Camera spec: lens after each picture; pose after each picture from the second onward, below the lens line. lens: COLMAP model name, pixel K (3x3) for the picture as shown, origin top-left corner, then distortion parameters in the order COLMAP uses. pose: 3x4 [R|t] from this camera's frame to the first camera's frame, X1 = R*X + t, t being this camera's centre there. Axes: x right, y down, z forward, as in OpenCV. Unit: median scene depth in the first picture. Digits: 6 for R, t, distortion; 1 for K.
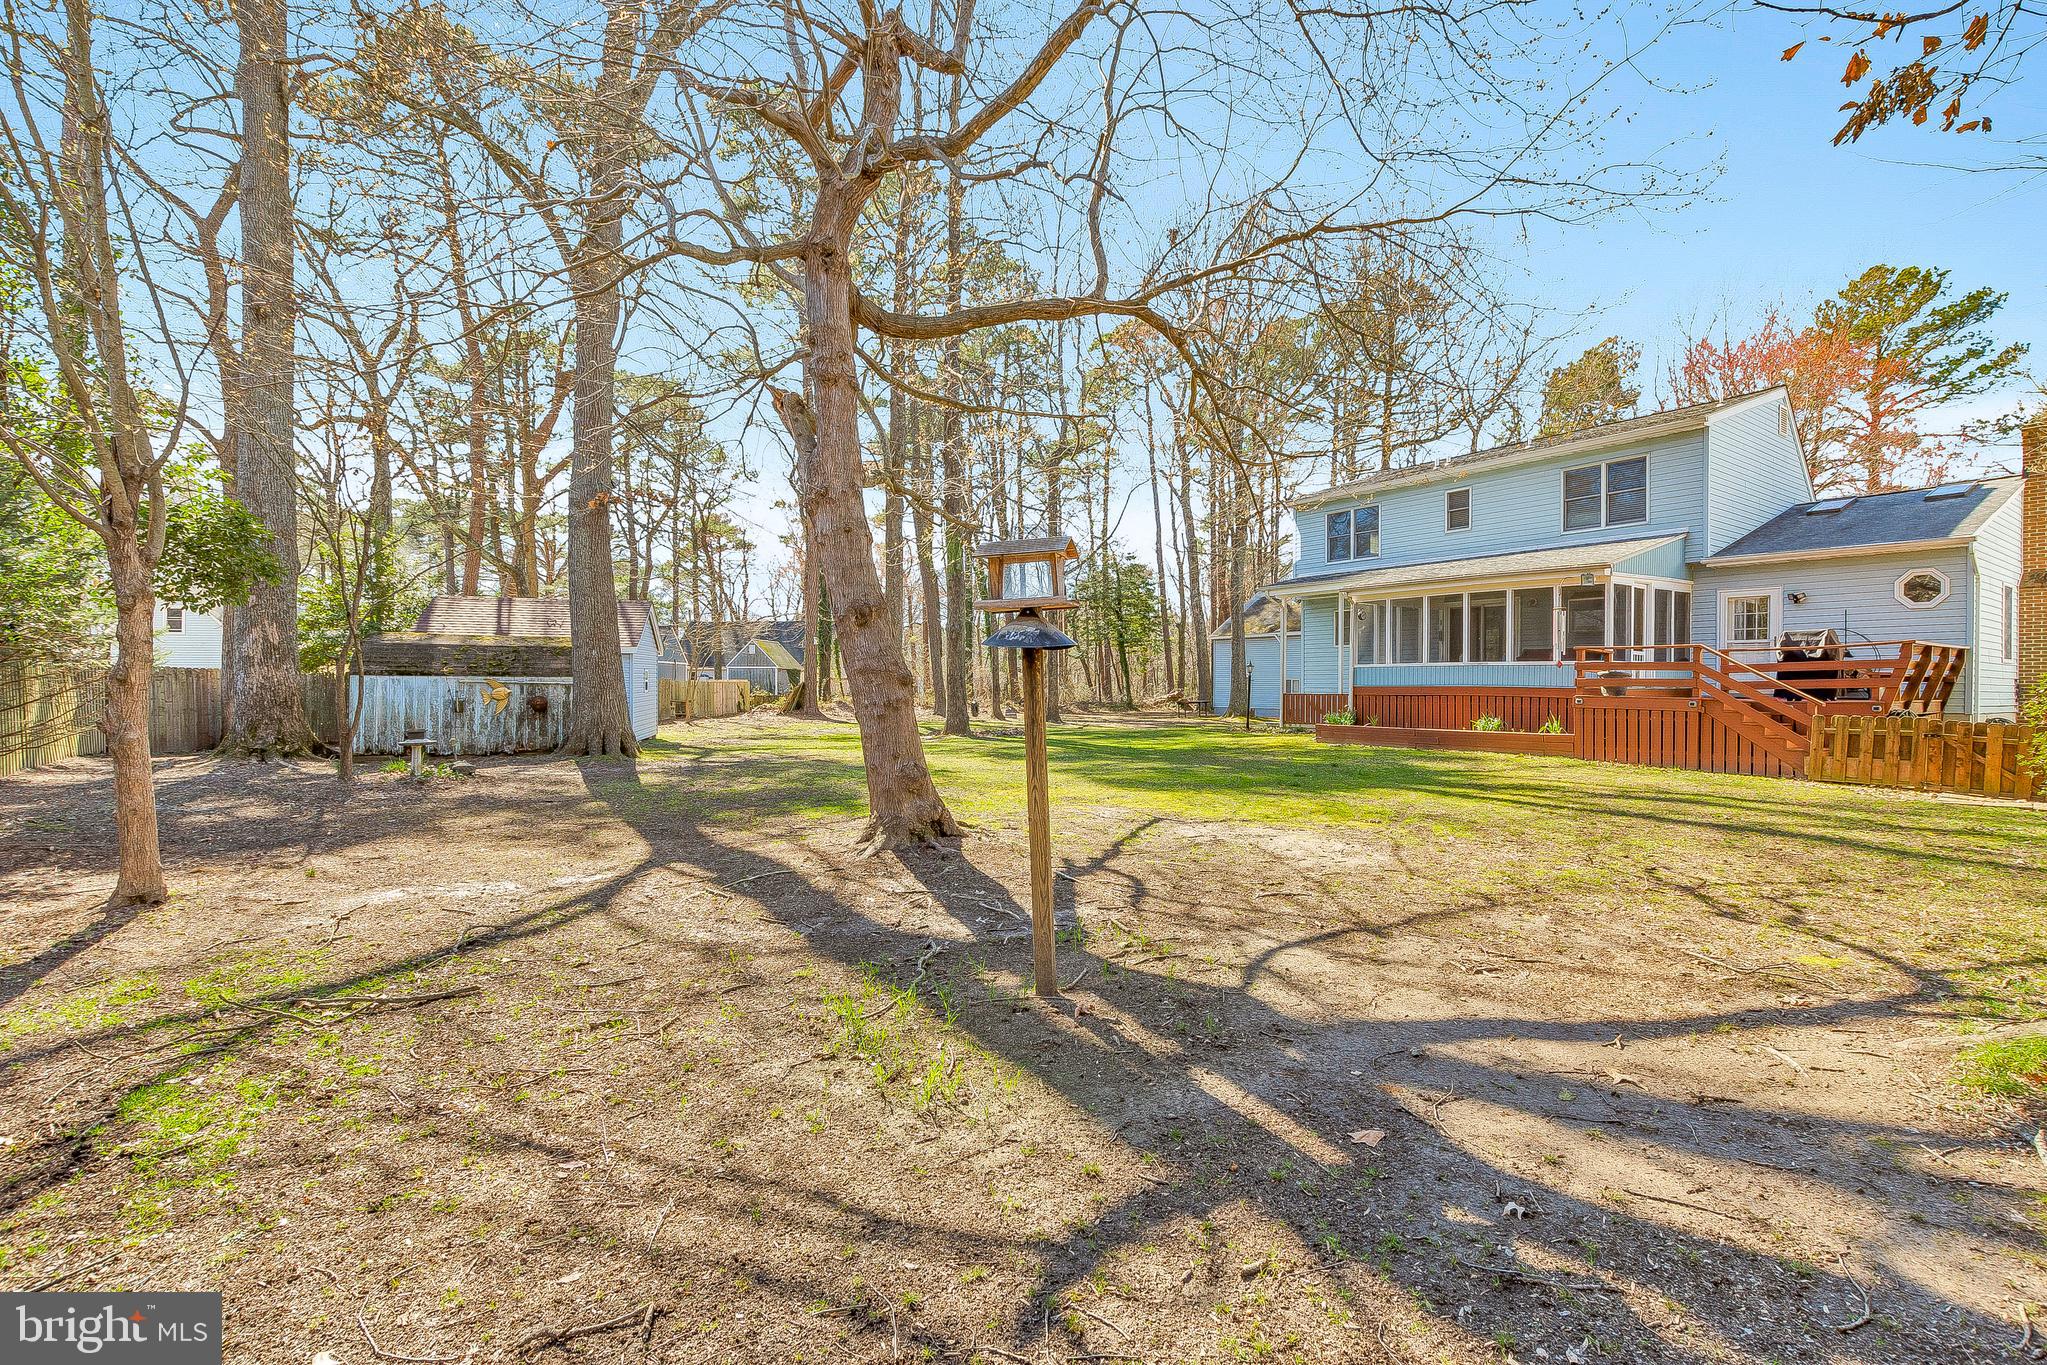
lens RADIAL K [[913.4, 0, 1023.8], [0, 913.4, 684.9], [0, 0, 1]] dist [-0.001767, -0.000154]
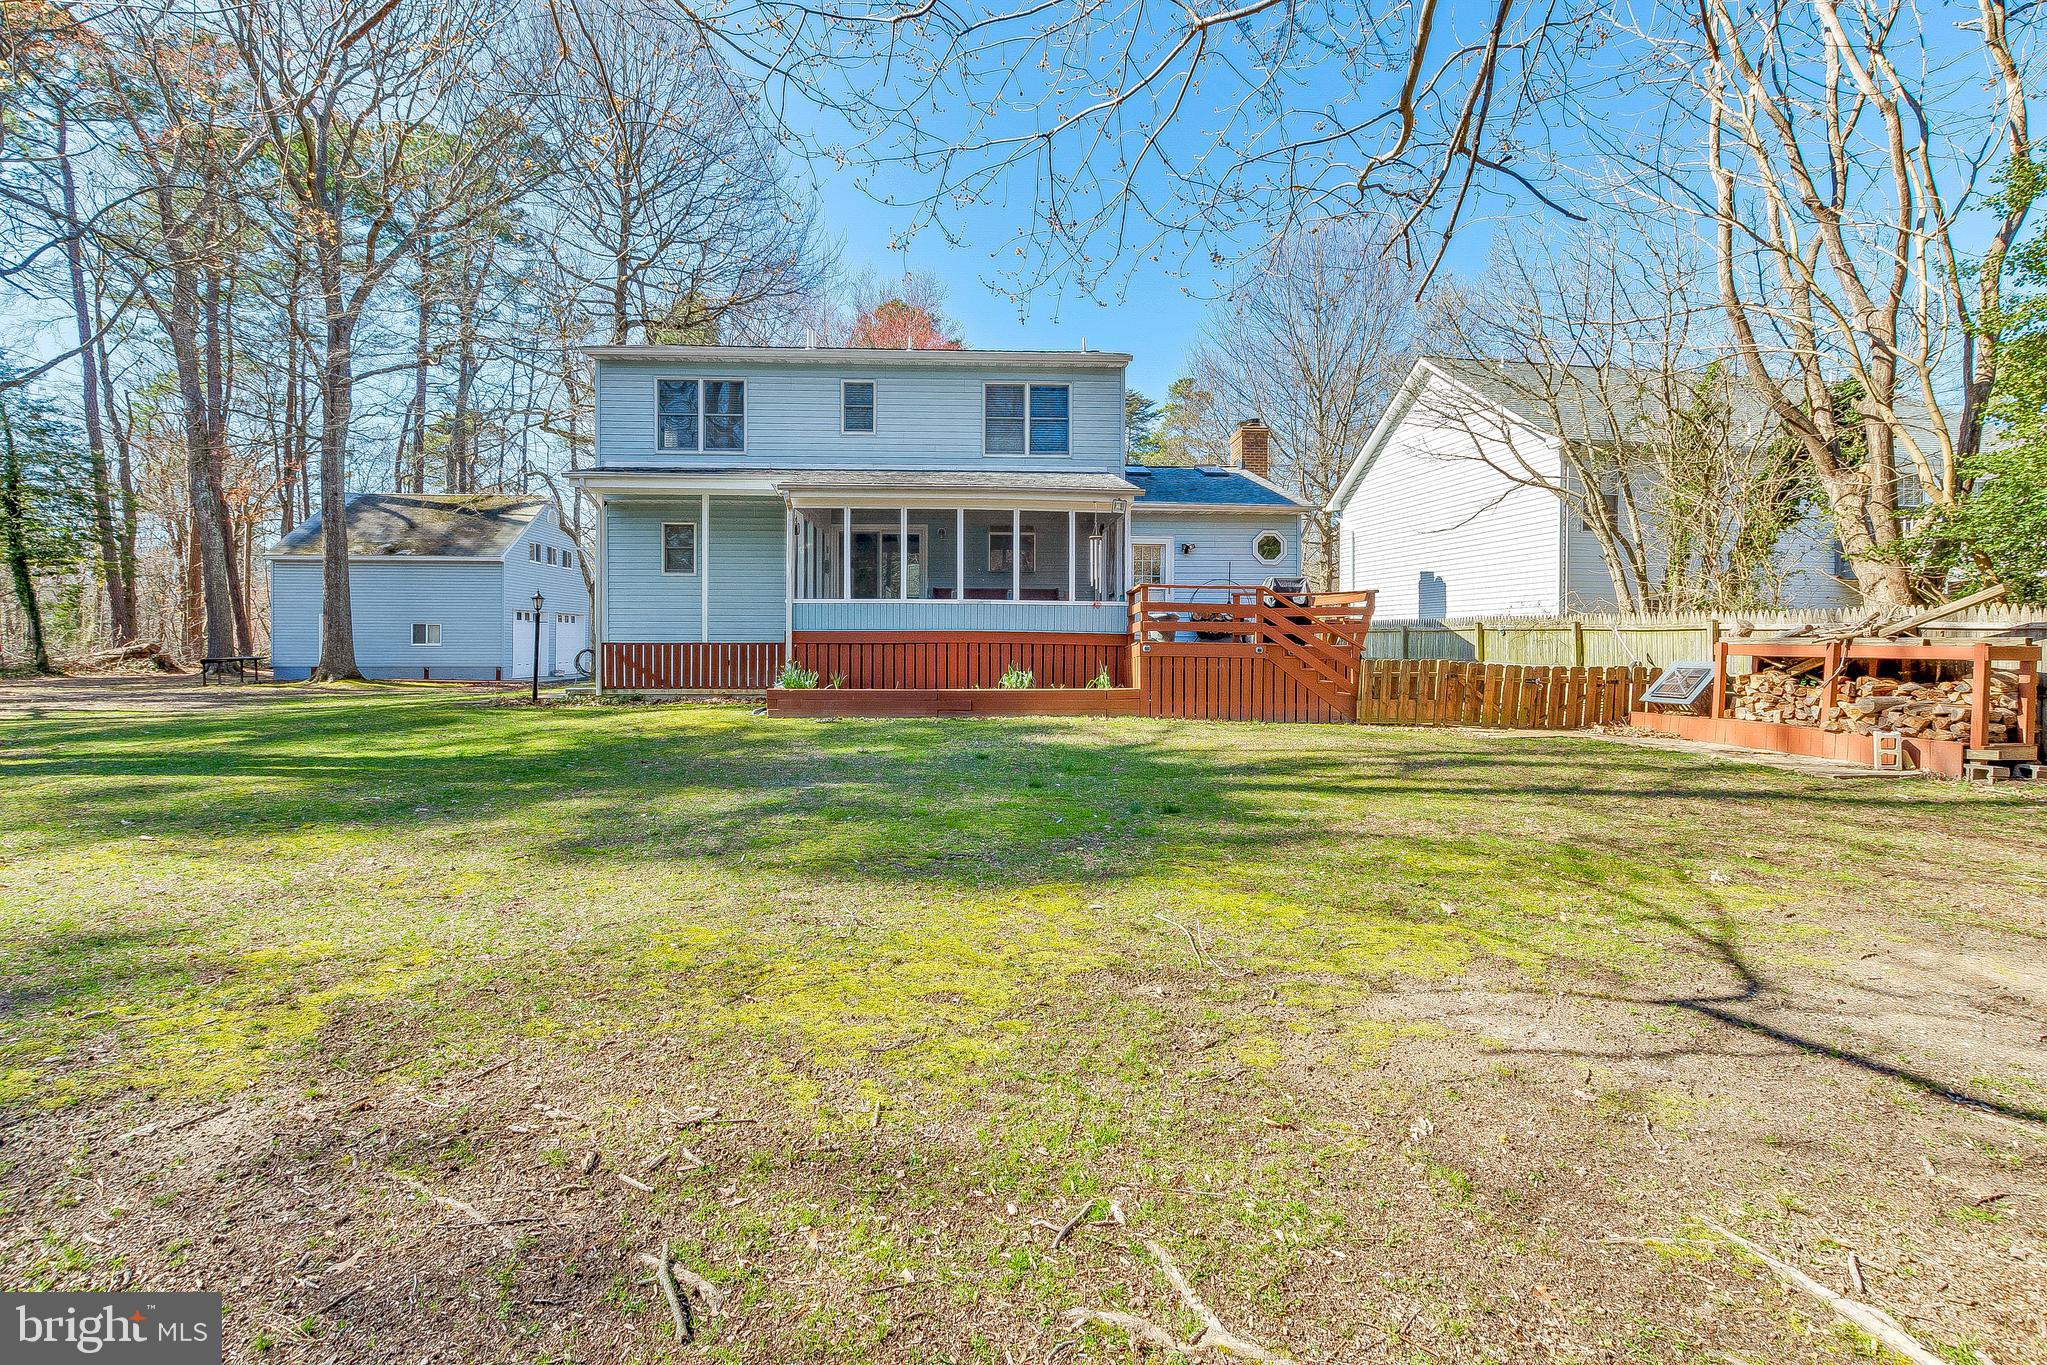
lens RADIAL K [[913.4, 0, 1021.9], [0, 913.4, 665.8], [0, 0, 1]] dist [-0.001767, -0.000154]
pose [[0.527501, -0.027527, 0.849108, -0.158167], [-0.001565, 0.999442, 0.033373, 0.004929], [-0.849553, -0.018933, 0.527163, 0.597129]]
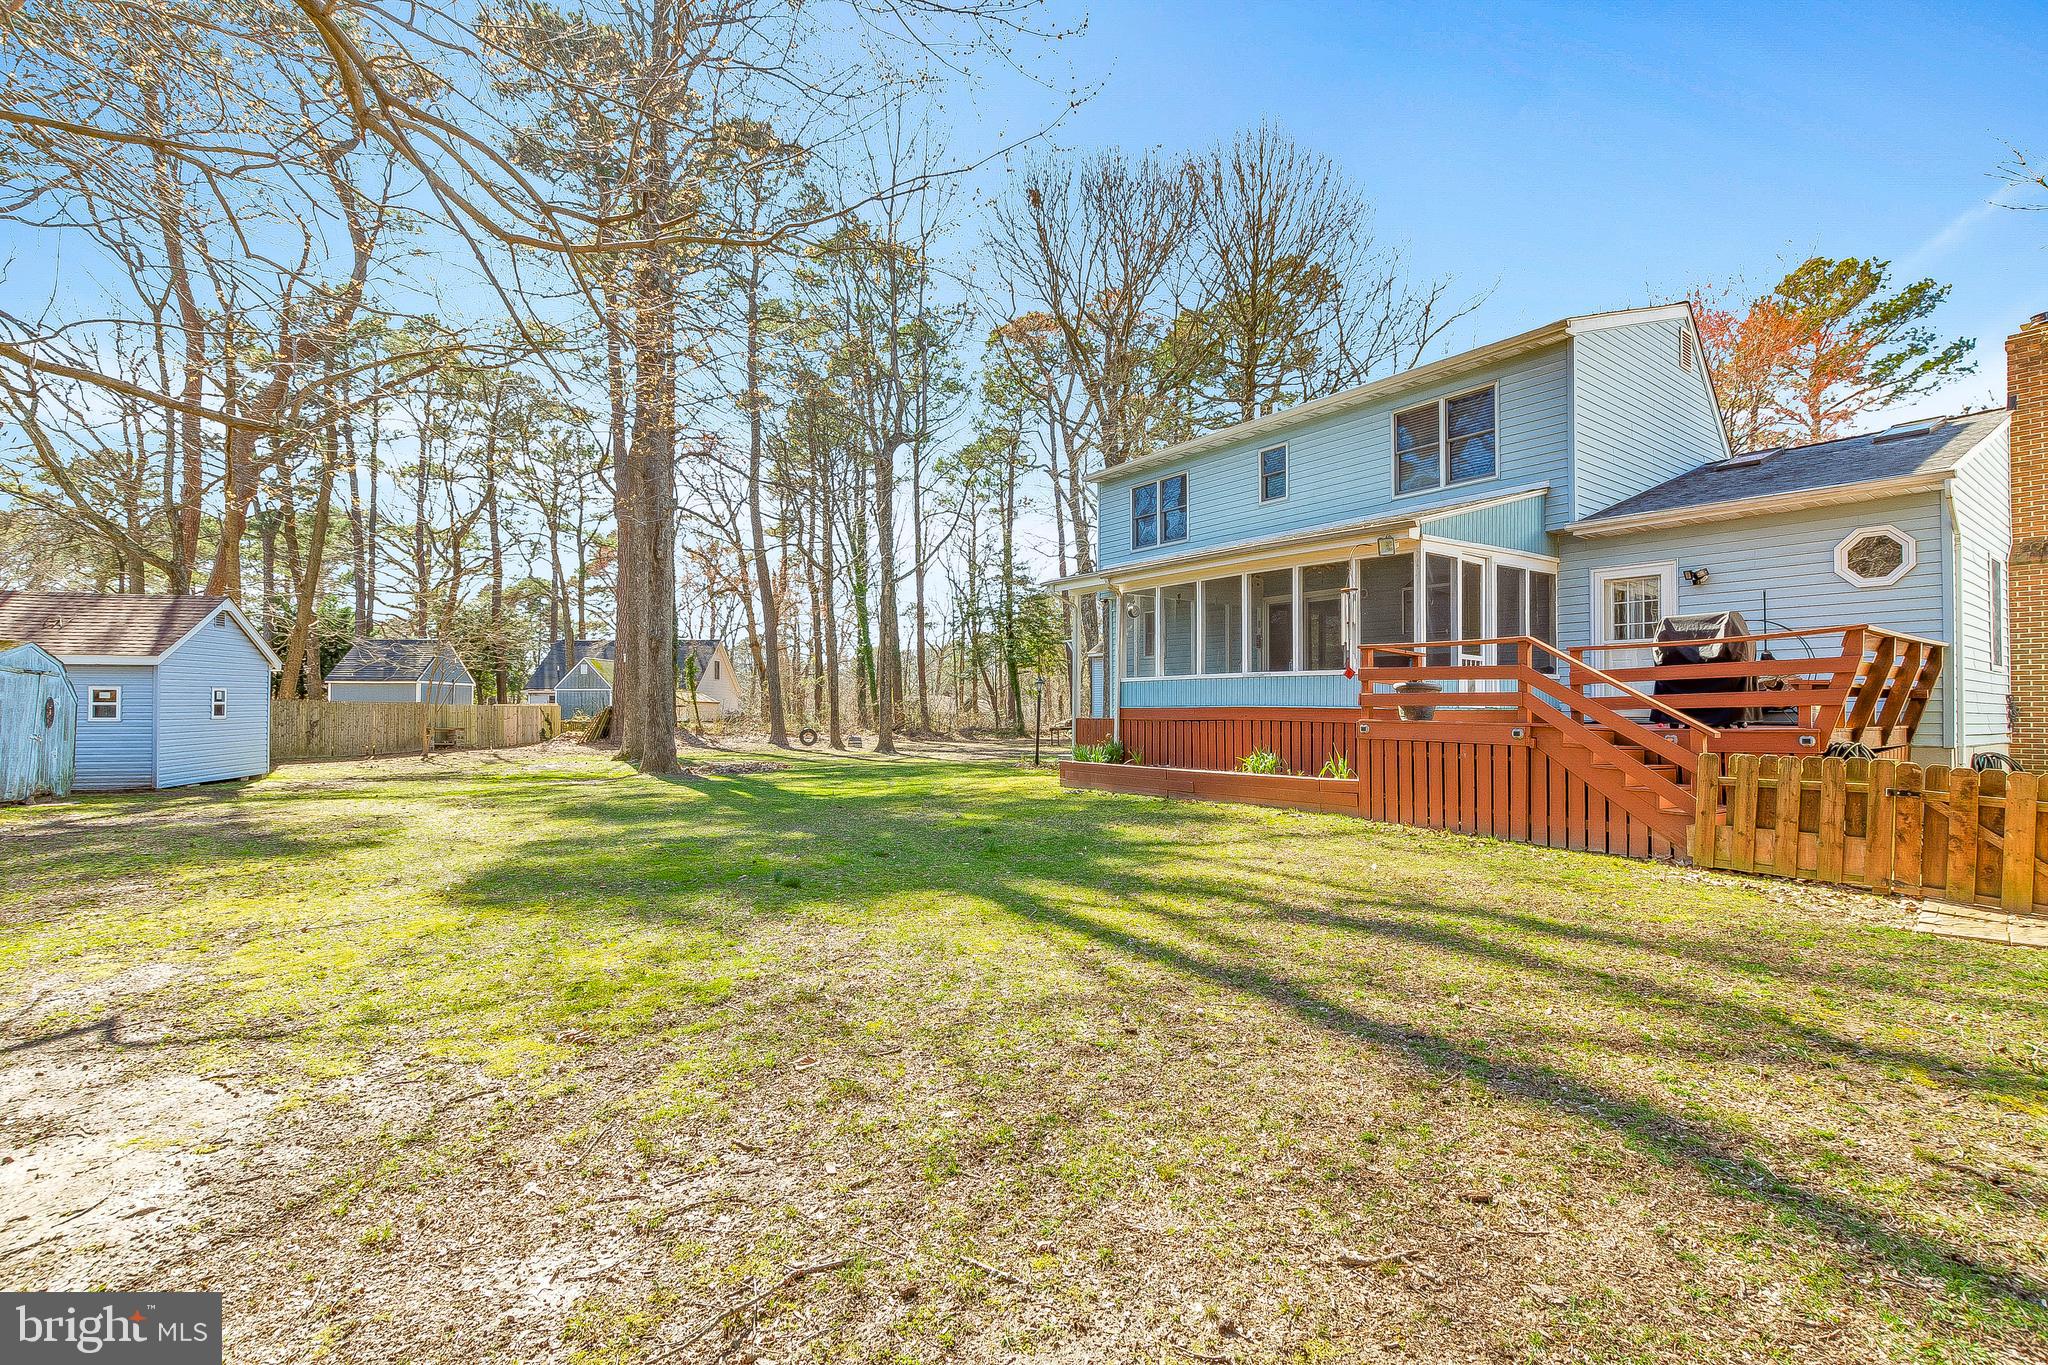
lens RADIAL K [[913.9, 0, 1027.0], [0, 913.9, 691.4], [0, 0, 1]] dist [-0.001767, -0.000154]
pose [[0.999439, -0.000944, 0.033484, 0.318546], [0.001632, 0.999788, -0.020525, 0.003833], [-0.033457, 0.020568, 0.999228, 0.330025]]
